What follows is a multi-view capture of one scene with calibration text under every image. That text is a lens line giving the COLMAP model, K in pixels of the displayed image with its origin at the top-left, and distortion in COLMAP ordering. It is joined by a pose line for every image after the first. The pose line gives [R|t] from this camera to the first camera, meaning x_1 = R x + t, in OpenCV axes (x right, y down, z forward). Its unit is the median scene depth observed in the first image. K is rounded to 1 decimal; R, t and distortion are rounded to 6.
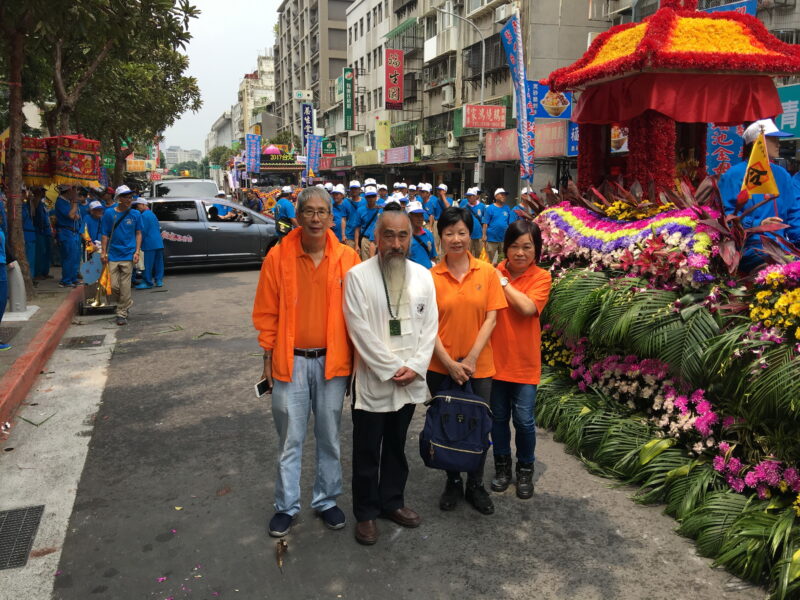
lens RADIAL K [[659.0, 0, 400.0], [0, 659.0, 300.0], [0, 0, 1]] dist [0.013358, -0.001676]
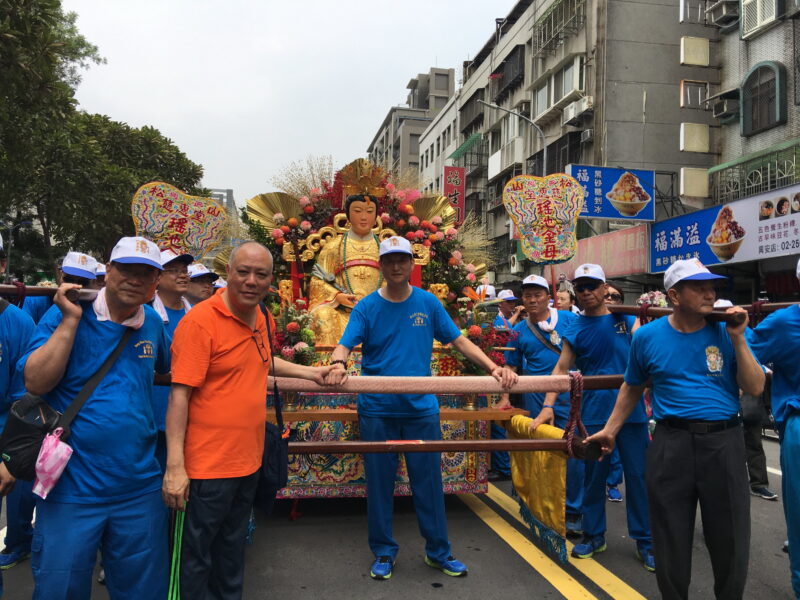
lens RADIAL K [[659.0, 0, 400.0], [0, 659.0, 300.0], [0, 0, 1]] dist [0.013358, -0.001676]
pose [[0.987736, 0.017070, -0.155197, 0.064723], [-0.049010, 0.977662, -0.204388, -0.023469], [0.148241, 0.209487, 0.966509, 0.190539]]
